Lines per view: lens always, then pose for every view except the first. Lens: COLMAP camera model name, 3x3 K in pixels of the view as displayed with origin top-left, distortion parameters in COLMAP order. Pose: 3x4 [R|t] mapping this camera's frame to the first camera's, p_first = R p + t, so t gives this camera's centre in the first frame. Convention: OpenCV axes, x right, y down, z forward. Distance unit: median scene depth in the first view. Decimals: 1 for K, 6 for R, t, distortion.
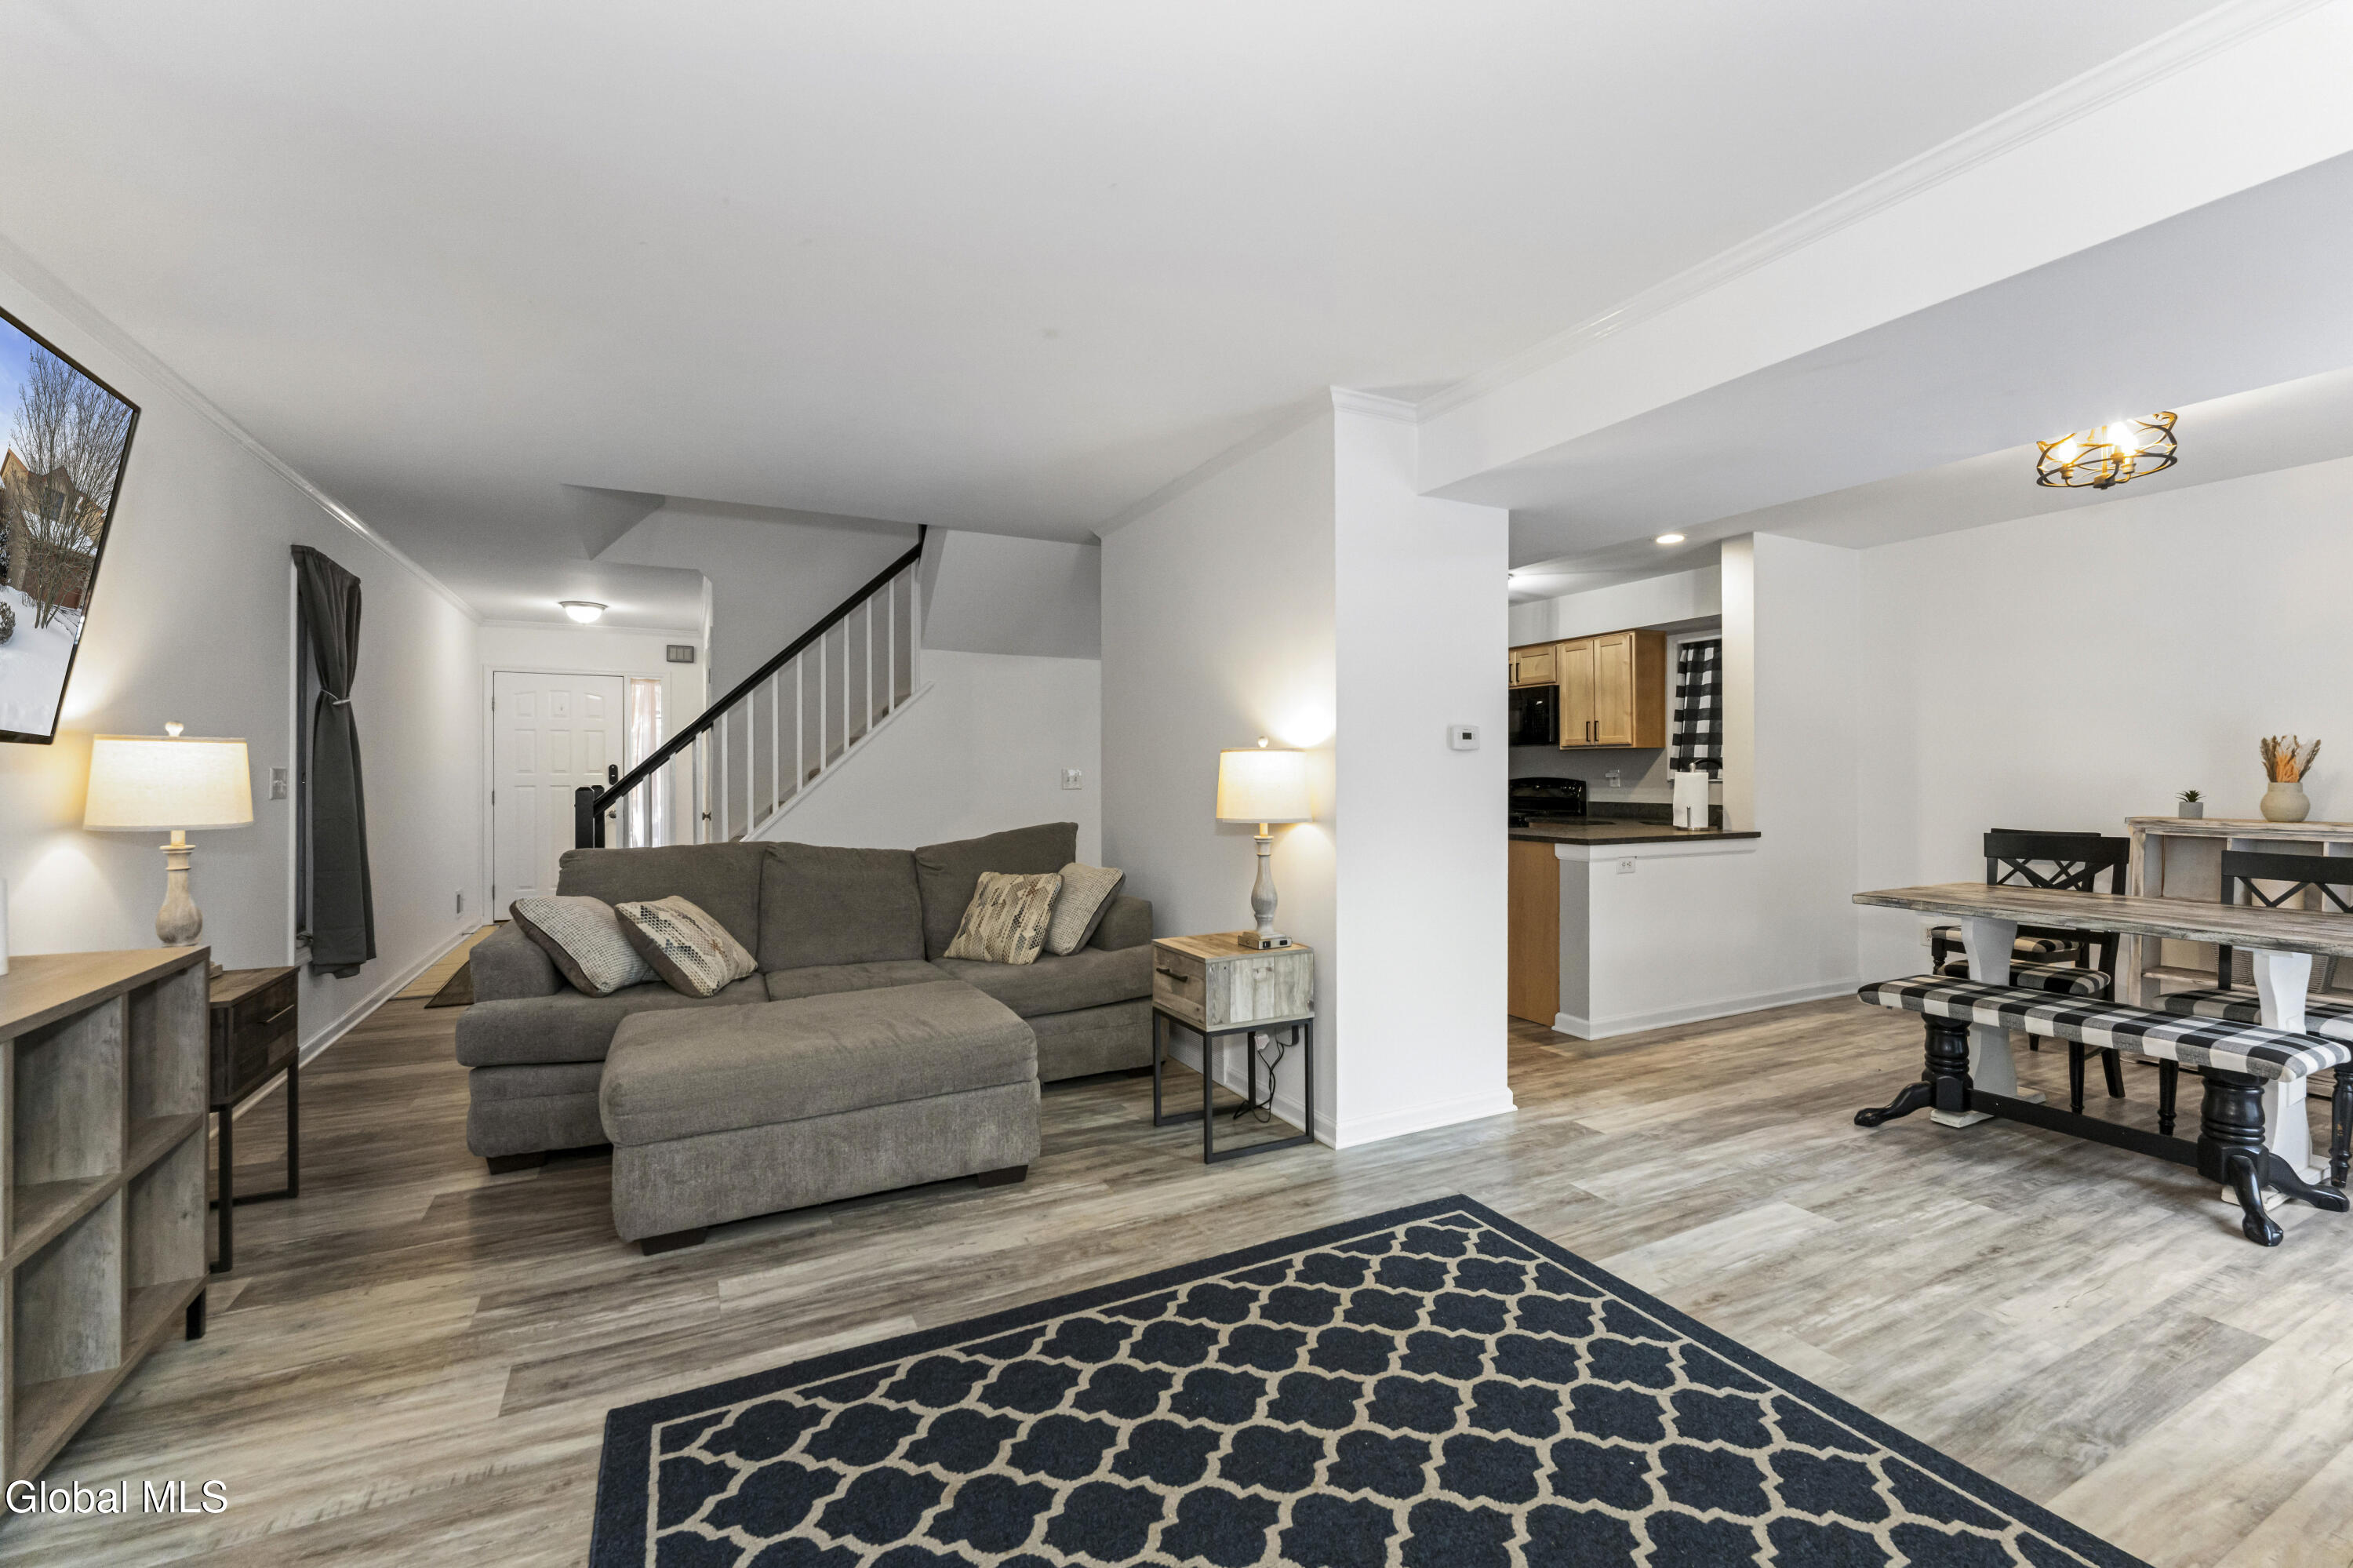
lens RADIAL K [[987.5, 0, 1170.0], [0, 987.5, 769.0], [0, 0, 1]] dist [-0.000613, -0.000009]
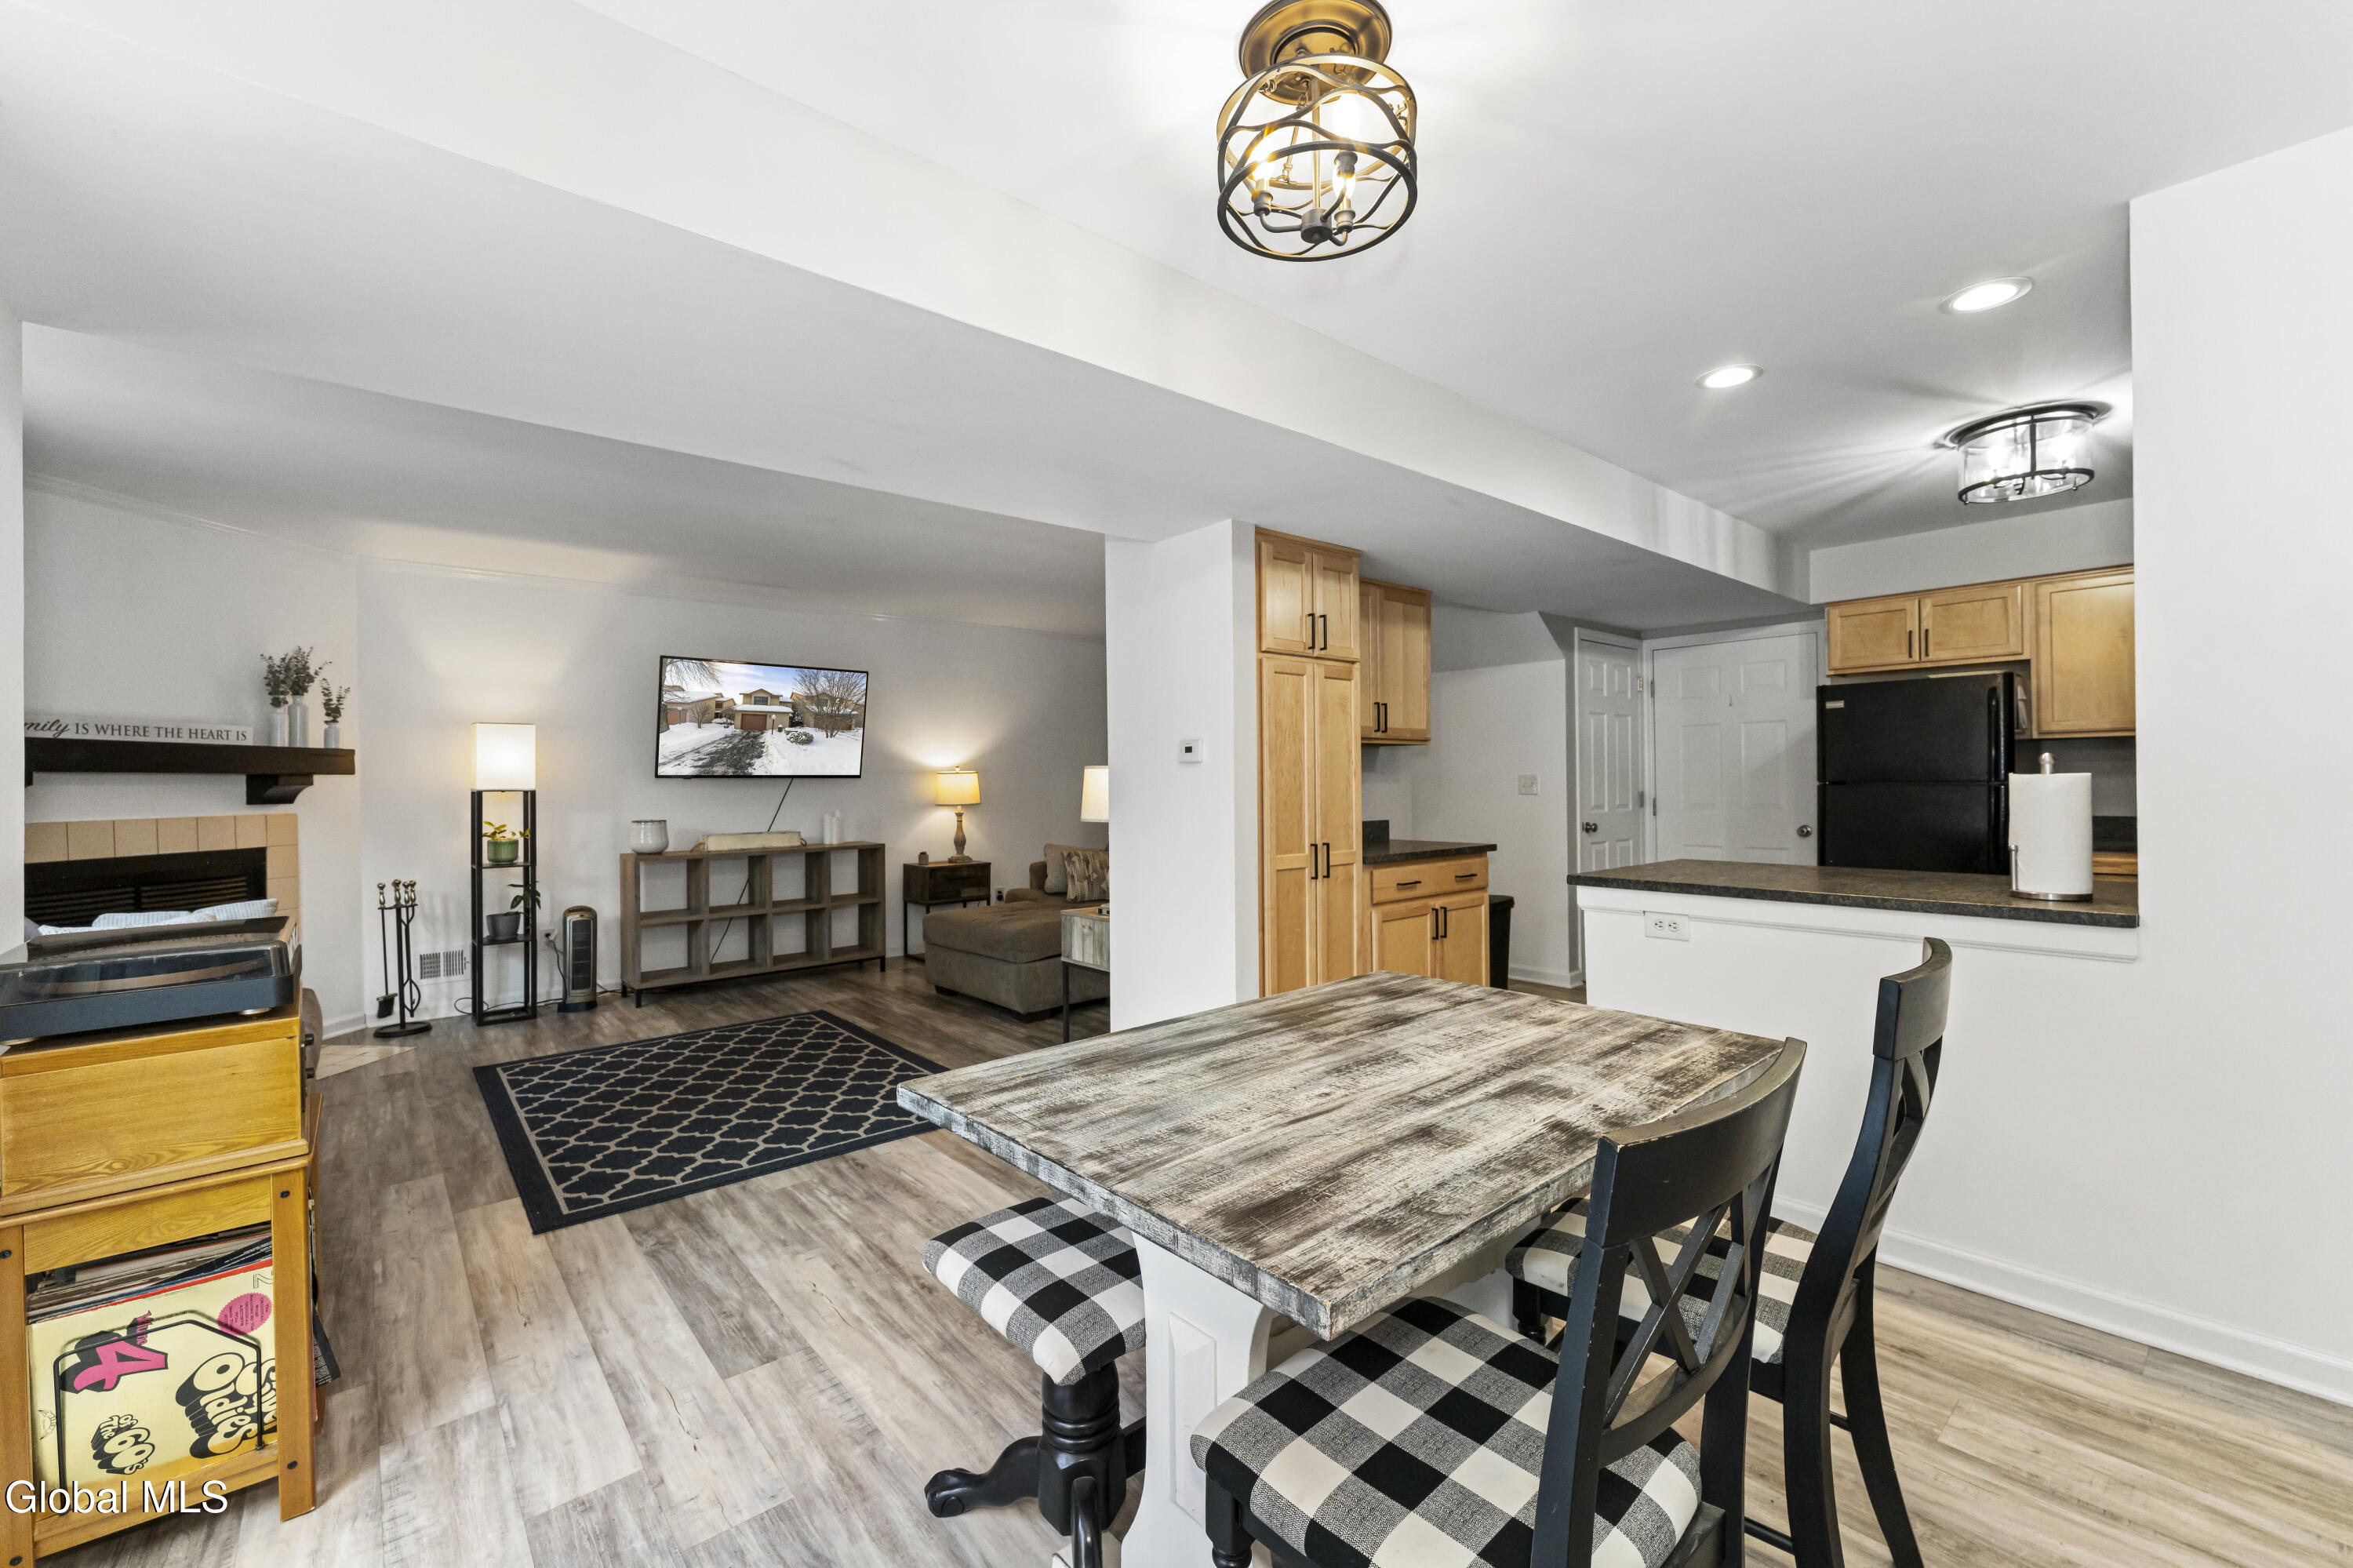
lens RADIAL K [[951.8, 0, 1167.9], [0, 951.8, 776.6], [0, 0, 1]] dist [-0.002187, -0.000155]
pose [[0.232888, -0.006985, -0.972478, 2.055137], [0.015351, 0.999876, -0.003505, -0.001521], [0.972382, -0.014112, 0.232967, 1.170912]]
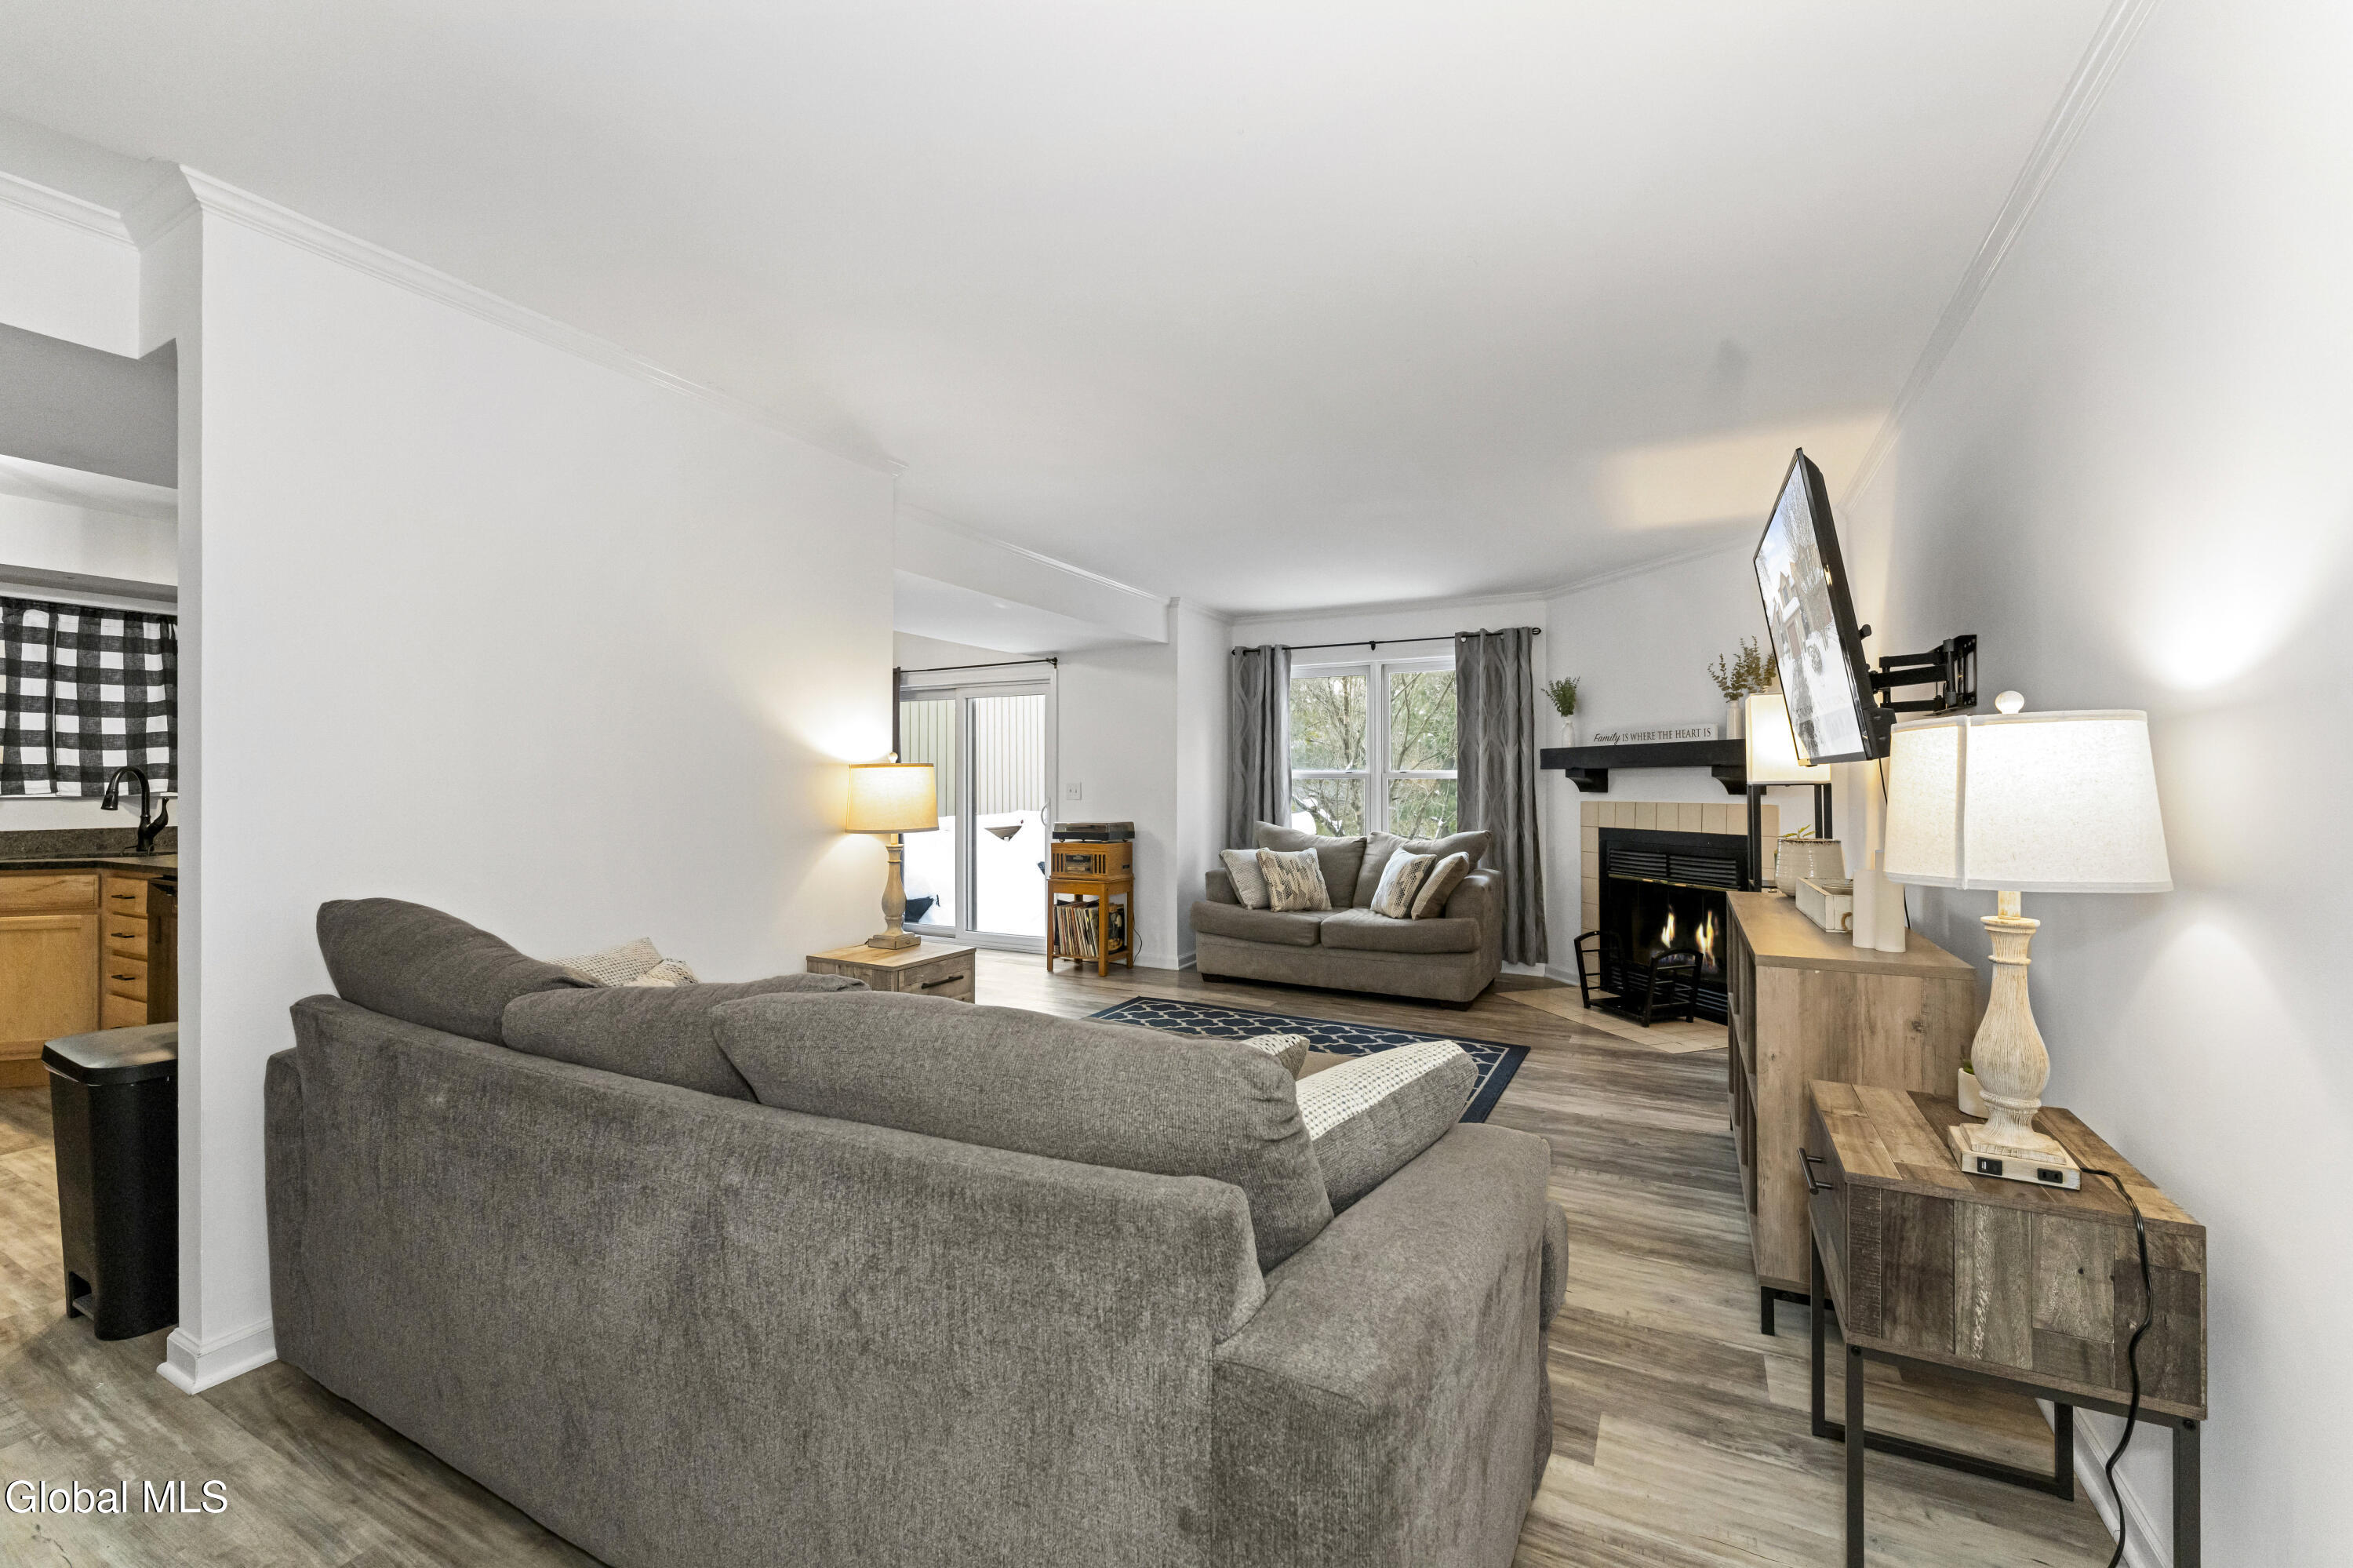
lens RADIAL K [[951.8, 0, 1167.9], [0, 951.8, 776.6], [0, 0, 1]] dist [-0.002187, -0.000155]
pose [[-0.578943, 0.008633, 0.815322, -1.420340], [-0.004153, 0.999900, -0.013536, 0.014602], [-0.815357, -0.011222, -0.578849, 2.063522]]
